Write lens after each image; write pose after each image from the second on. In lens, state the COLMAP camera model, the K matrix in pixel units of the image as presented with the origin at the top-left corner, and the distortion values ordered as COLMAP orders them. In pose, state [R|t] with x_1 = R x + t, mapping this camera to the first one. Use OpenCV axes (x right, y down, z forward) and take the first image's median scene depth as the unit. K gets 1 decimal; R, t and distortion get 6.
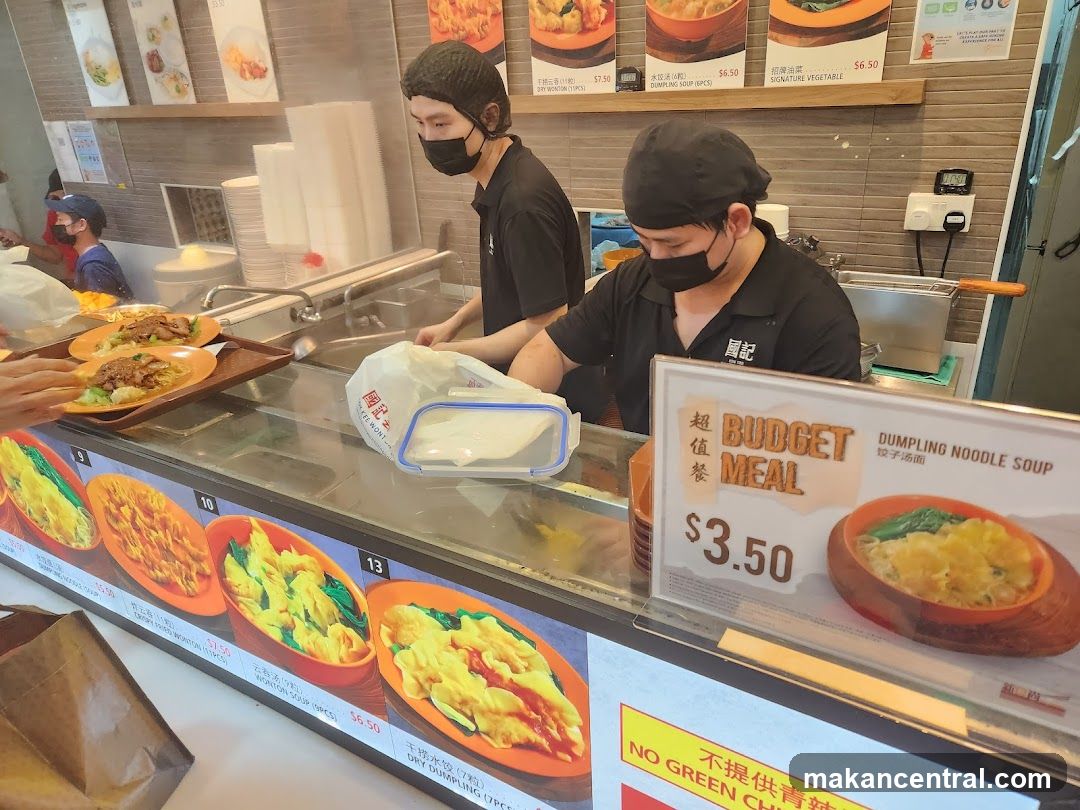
lens RADIAL K [[801.5, 0, 540.0], [0, 801.5, 405.0], [0, 0, 1]] dist [0.089100, -0.001530]
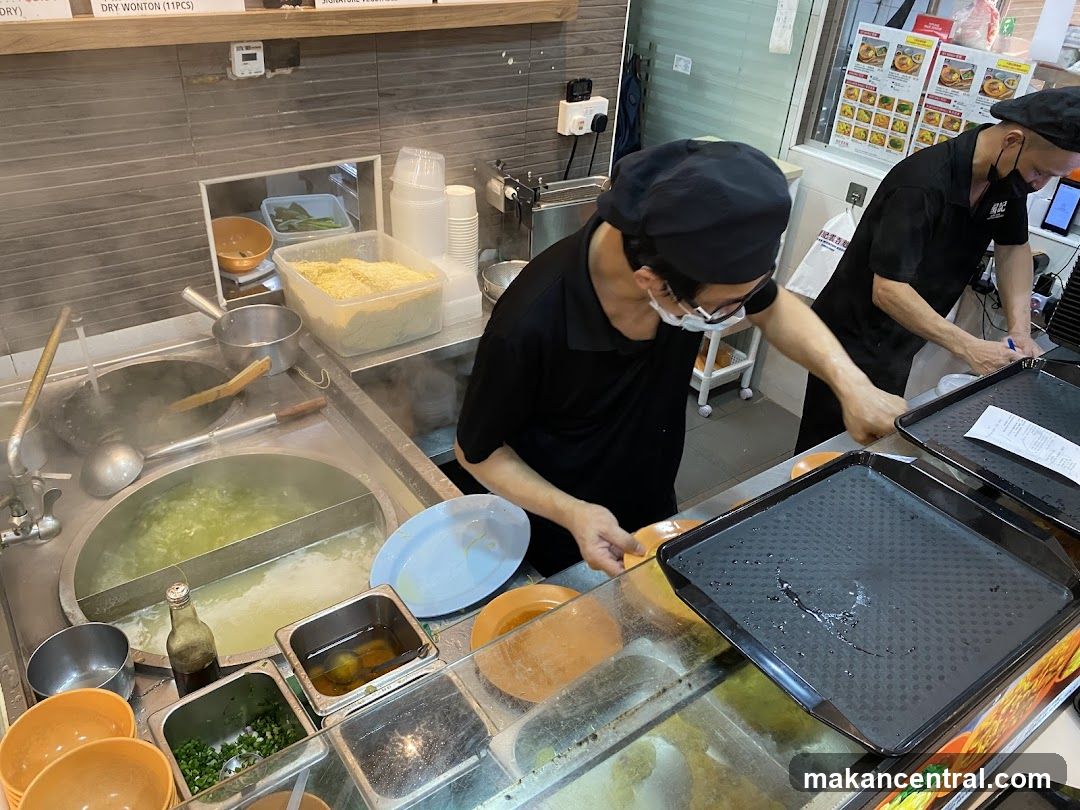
lens RADIAL K [[823.1, 0, 540.0], [0, 823.1, 405.0], [0, 0, 1]] dist [-0.003905, -0.002646]
pose [[0.356812, -0.458092, 0.814148, -0.635652], [0.306195, 0.880720, 0.361355, -0.315364], [-0.882570, 0.120352, 0.454516, 0.600159]]
